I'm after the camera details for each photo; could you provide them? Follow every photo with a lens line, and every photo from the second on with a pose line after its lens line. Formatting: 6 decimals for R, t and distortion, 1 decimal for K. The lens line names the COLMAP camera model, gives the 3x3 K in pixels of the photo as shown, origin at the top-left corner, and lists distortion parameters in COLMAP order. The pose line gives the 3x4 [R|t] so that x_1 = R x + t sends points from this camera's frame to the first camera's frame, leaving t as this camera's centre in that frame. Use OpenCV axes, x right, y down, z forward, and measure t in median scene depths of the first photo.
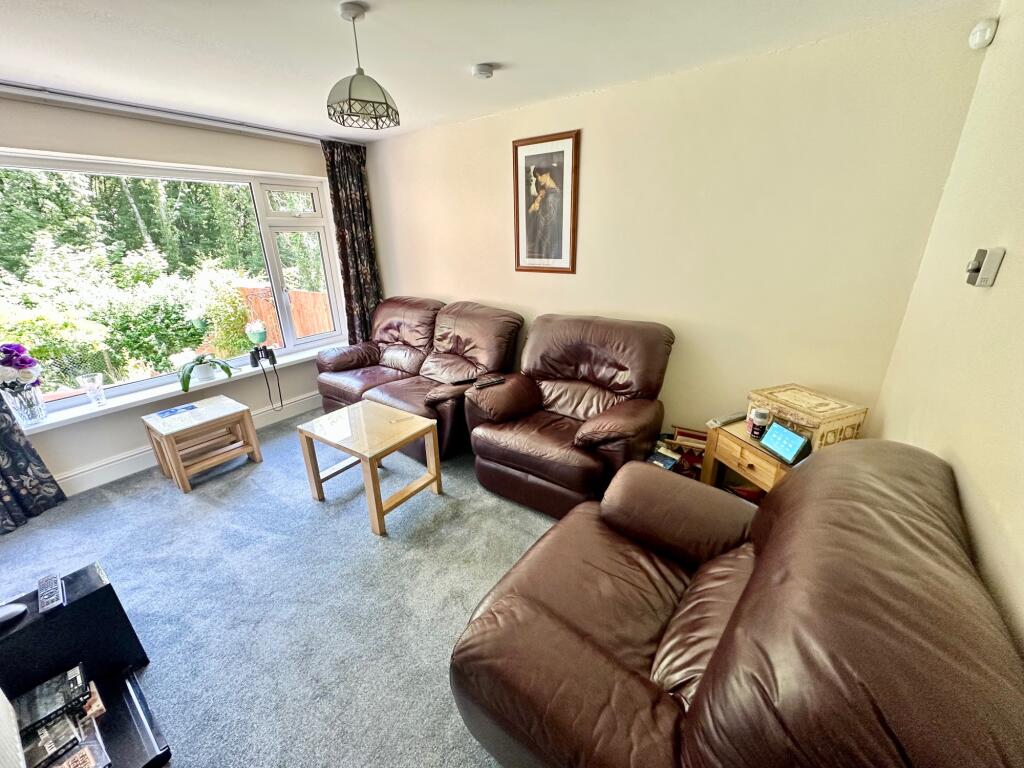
lens RADIAL K [[407.2, 0, 512.0], [0, 407.2, 388.3], [0, 0, 1]] dist [-0.004293, 0.000699]
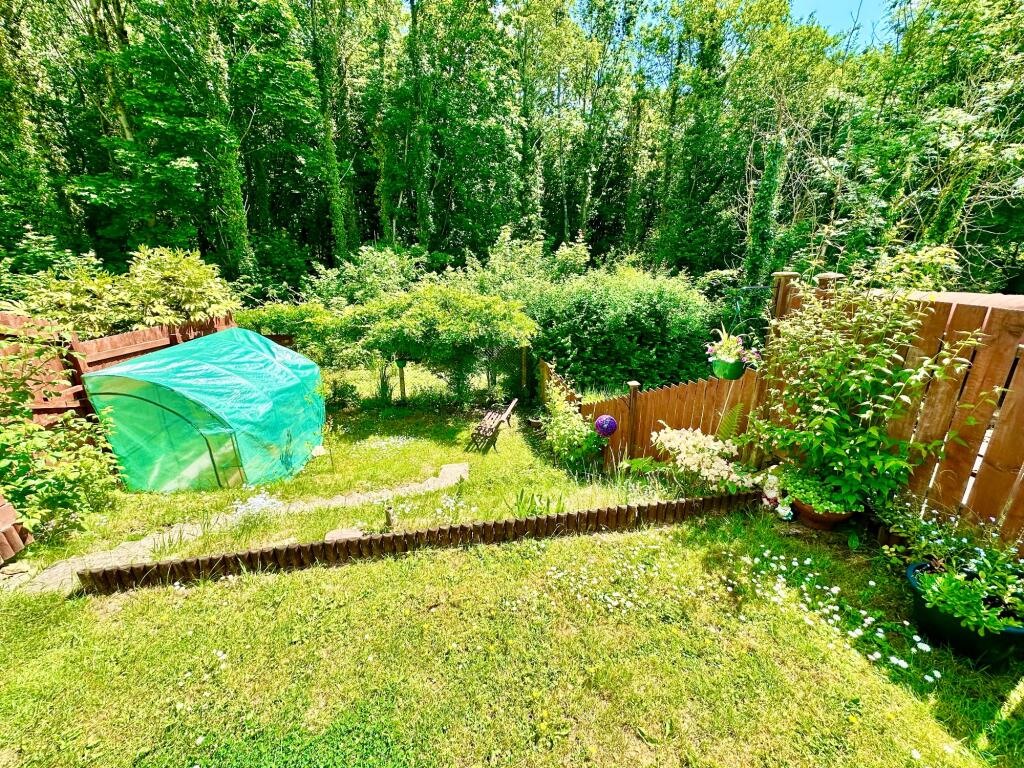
lens RADIAL K [[407.2, 0, 506.2], [0, 407.2, 380.2], [0, 0, 1]] dist [-0.004293, 0.000699]
pose [[0.690843, 0.229000, -0.685781, -0.334723], [-0.247755, 0.966068, 0.073012, -0.064869], [0.679230, 0.119465, 0.724137, 0.273735]]
